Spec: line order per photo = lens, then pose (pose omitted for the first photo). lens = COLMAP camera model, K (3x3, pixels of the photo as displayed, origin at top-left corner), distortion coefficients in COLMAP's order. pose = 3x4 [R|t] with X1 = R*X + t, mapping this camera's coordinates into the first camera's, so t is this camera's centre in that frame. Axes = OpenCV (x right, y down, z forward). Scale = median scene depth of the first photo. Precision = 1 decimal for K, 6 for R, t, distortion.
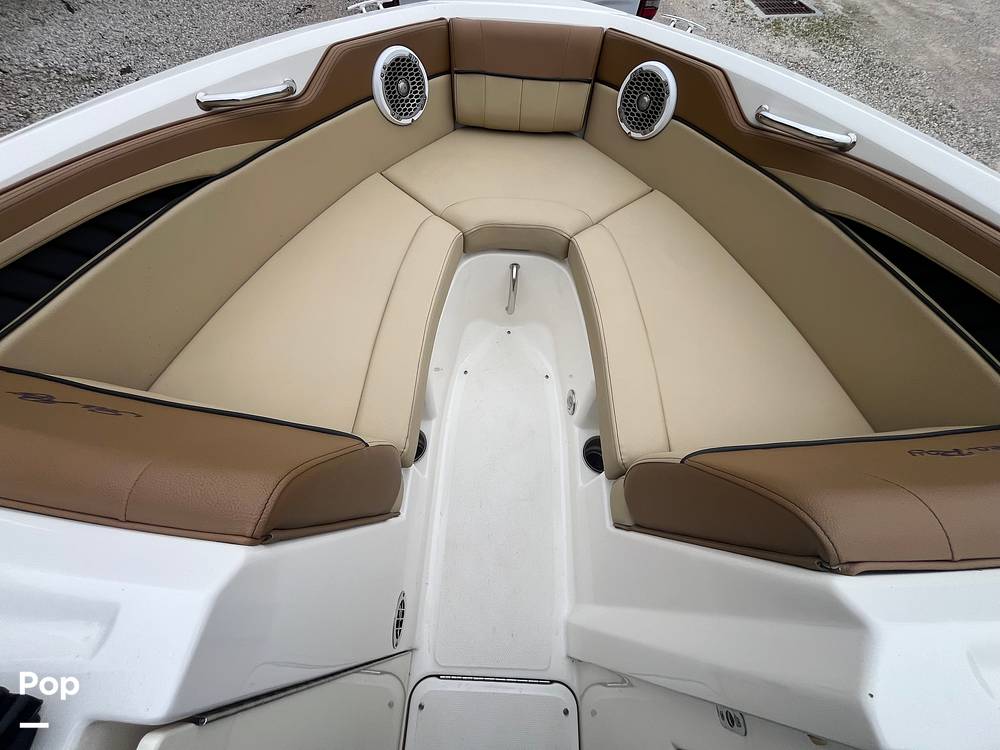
lens RADIAL K [[401.8, 0, 498.6], [0, 401.8, 372.6], [0, 0, 1]] dist [-0.004189, 0.000743]
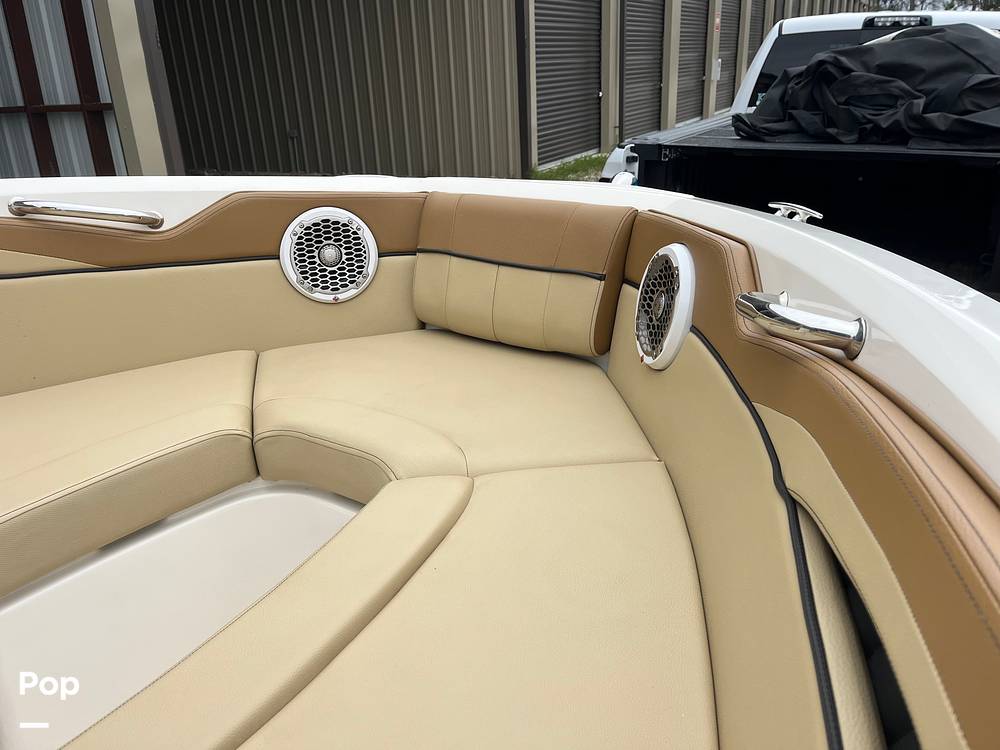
lens RADIAL K [[766.3, 0, 501.2], [0, 766.3, 376.9], [0, 0, 1]] dist [0.052167, -0.074989]
pose [[0.840960, 0.144545, -0.521434, 0.720711], [-0.432267, 0.759108, -0.486724, -0.039282], [0.325471, 0.634714, 0.700861, 0.303834]]
